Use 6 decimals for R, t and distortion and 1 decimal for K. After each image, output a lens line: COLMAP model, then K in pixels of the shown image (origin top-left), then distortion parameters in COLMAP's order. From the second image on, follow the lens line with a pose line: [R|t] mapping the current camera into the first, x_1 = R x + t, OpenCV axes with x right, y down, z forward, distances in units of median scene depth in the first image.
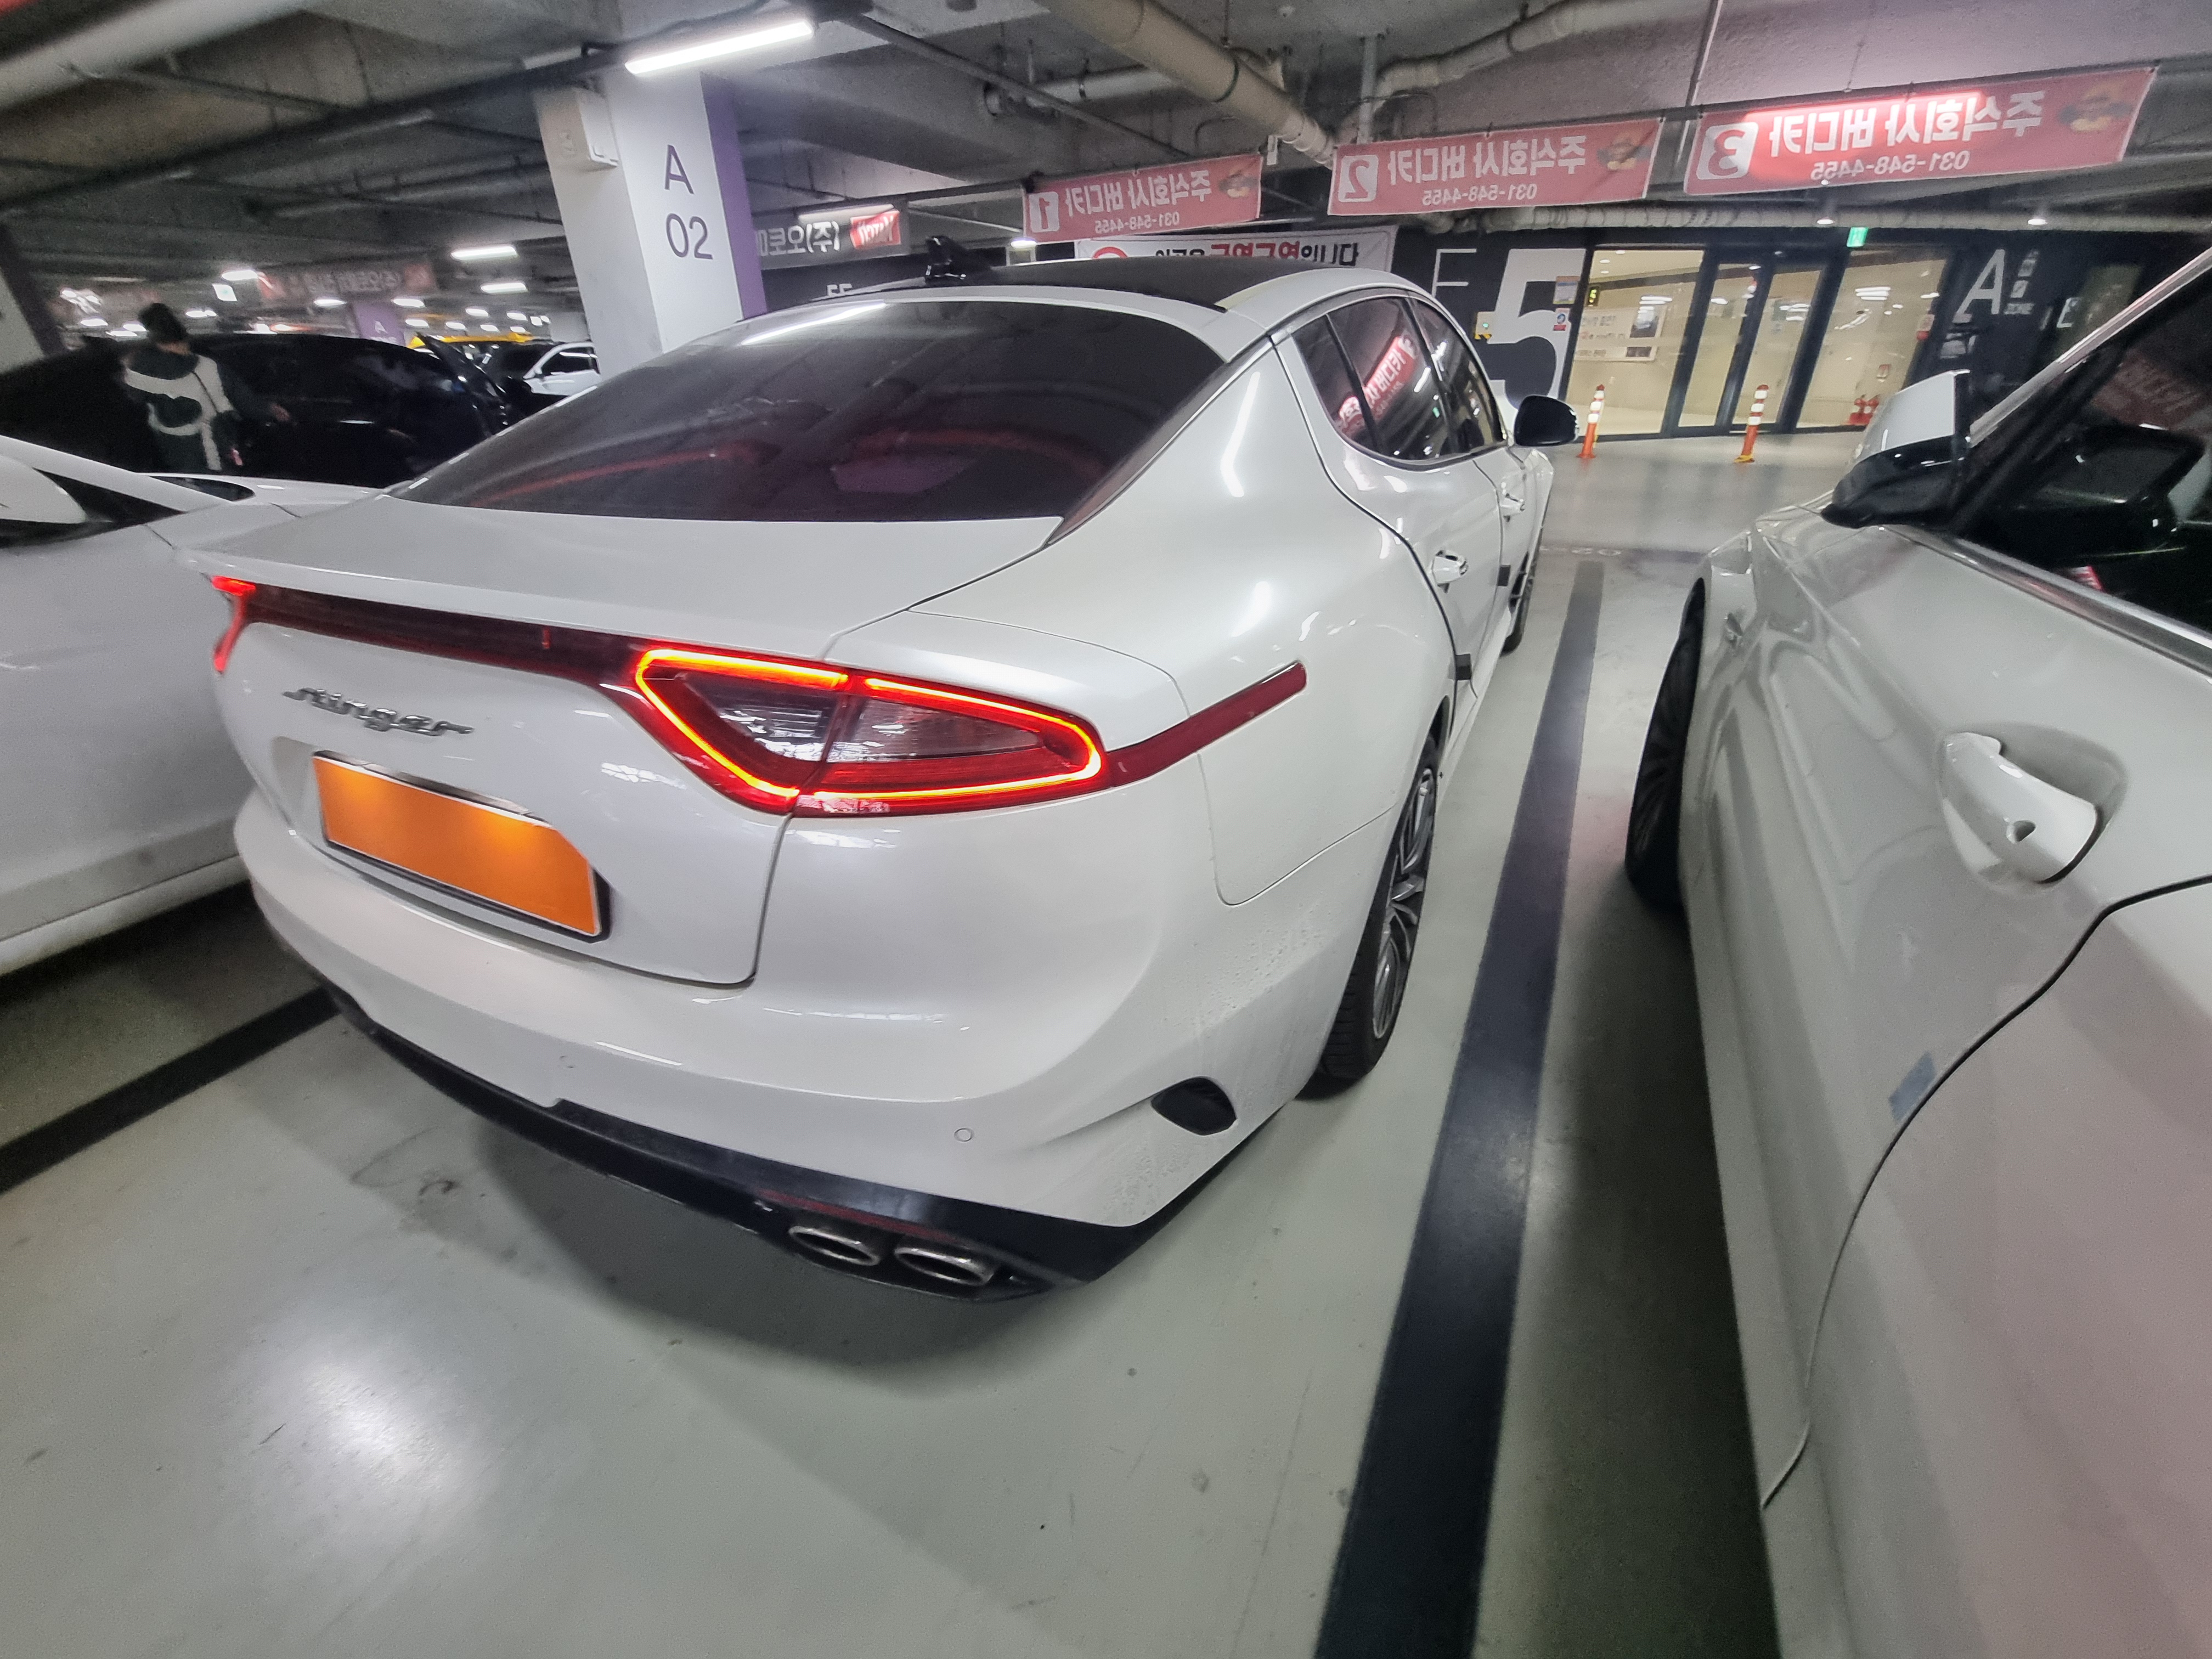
lens RADIAL K [[904.1, 0, 1114.5], [0, 904.1, 832.3], [0, 0, 1]] dist [-0.005658, 0.000196]
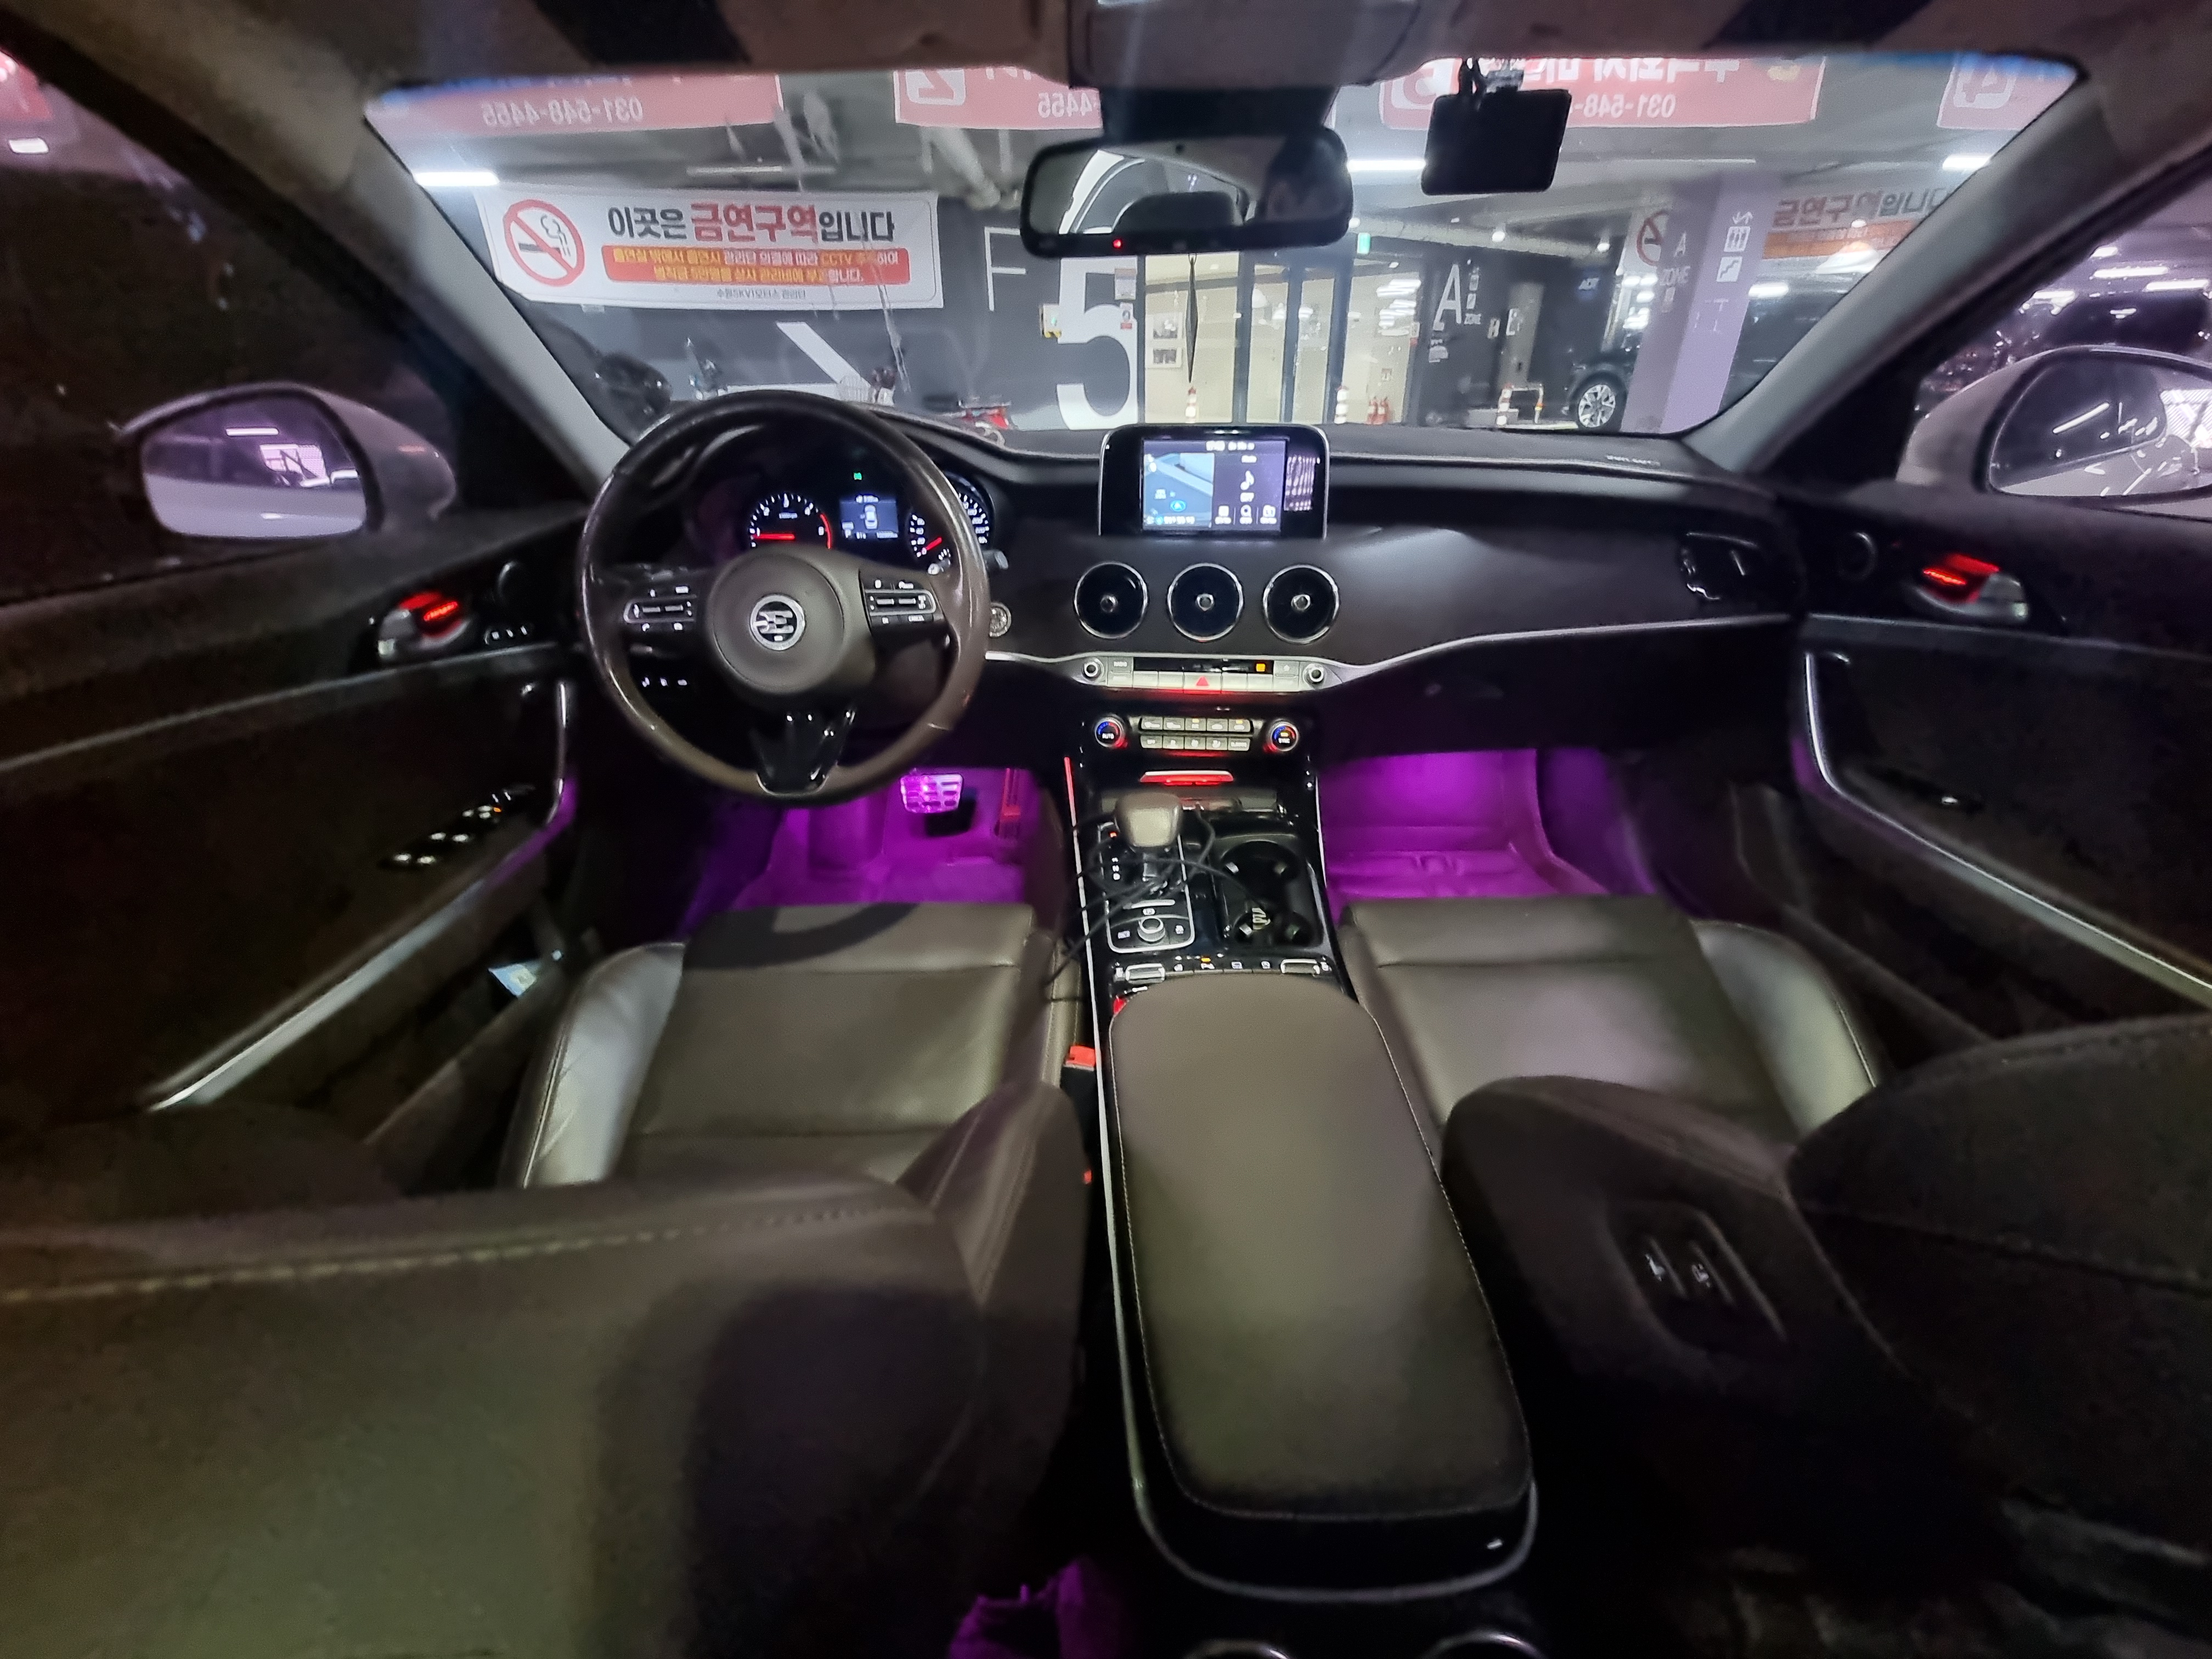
lens RADIAL K [[904.1, 0, 1098.5], [0, 904.1, 818.7], [0, 0, 1]] dist [-0.005658, 0.000196]
pose [[0.890309, -0.201576, 0.408310, 0.006100], [0.211096, 0.977214, 0.022145, -0.198360], [-0.403470, 0.066476, 0.912575, 0.417820]]
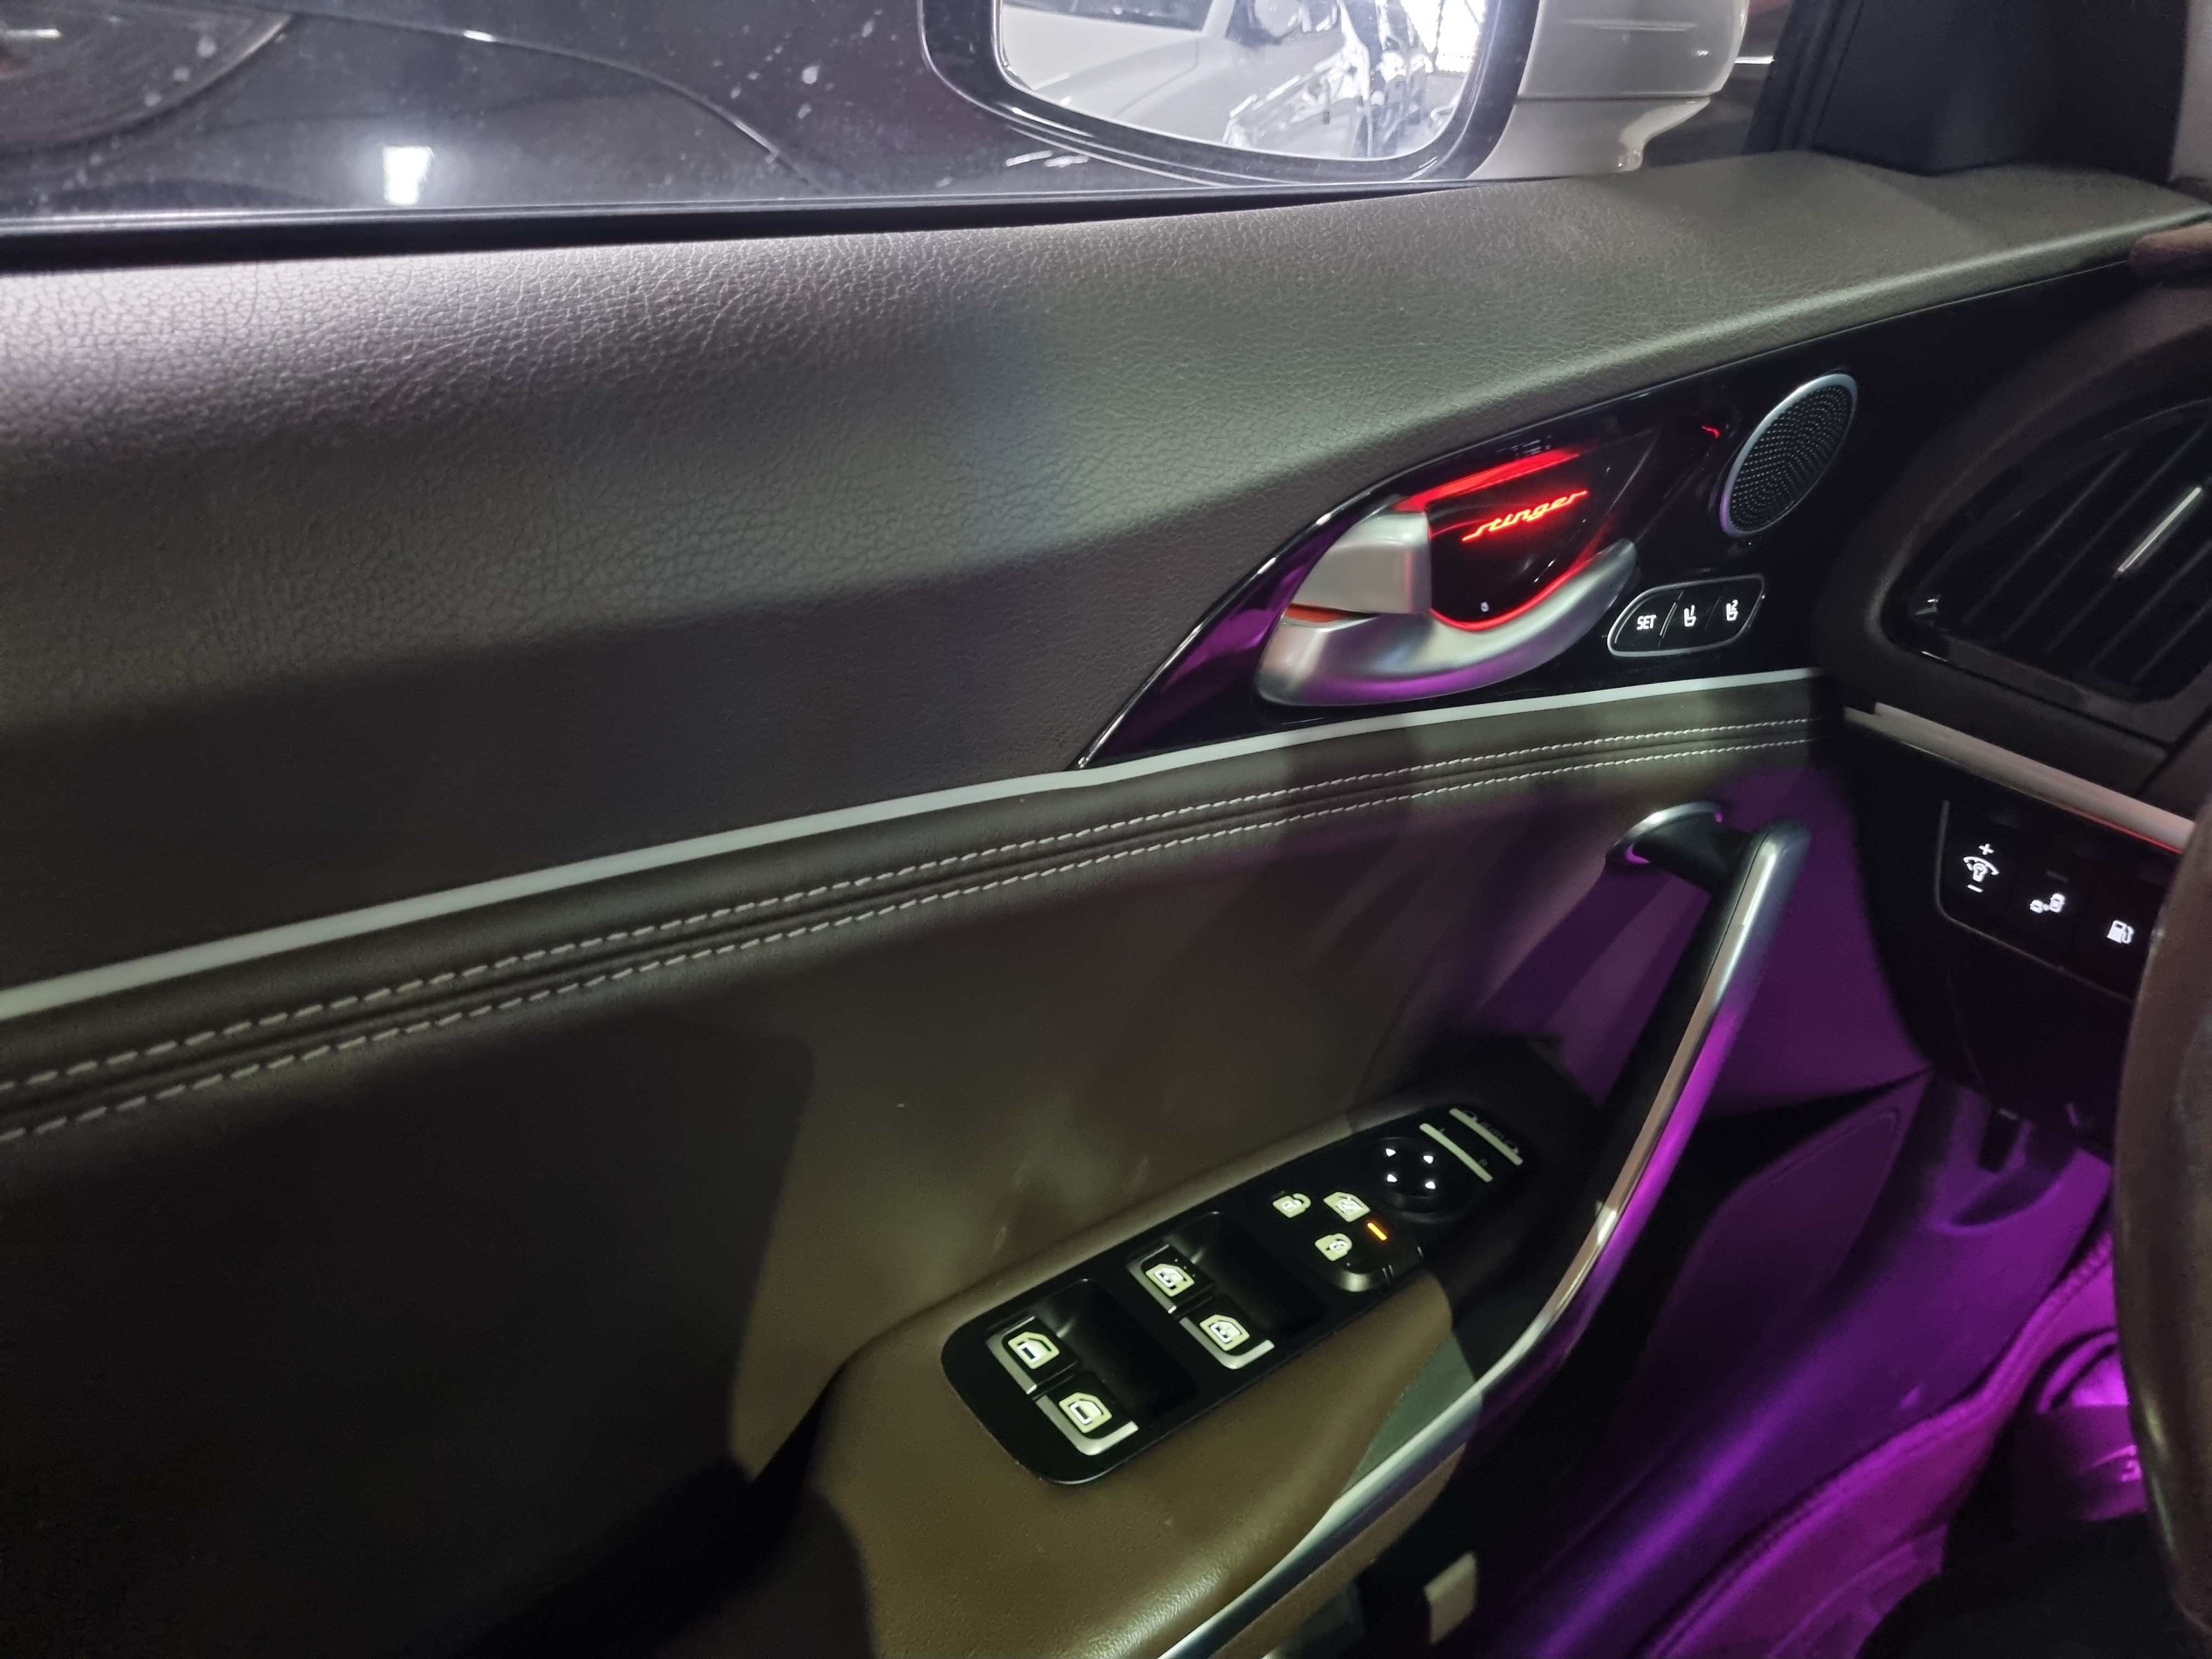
lens RADIAL K [[1716.7, 0, 1097.4], [0, 1716.7, 827.4], [0, 0, 1]] dist [0.015043, -0.019198]
pose [[0.933398, 0.214748, -0.287491, -0.013870], [-0.210491, 0.976512, 0.046027, -0.233934], [0.290623, 0.017553, 0.956677, 0.509265]]
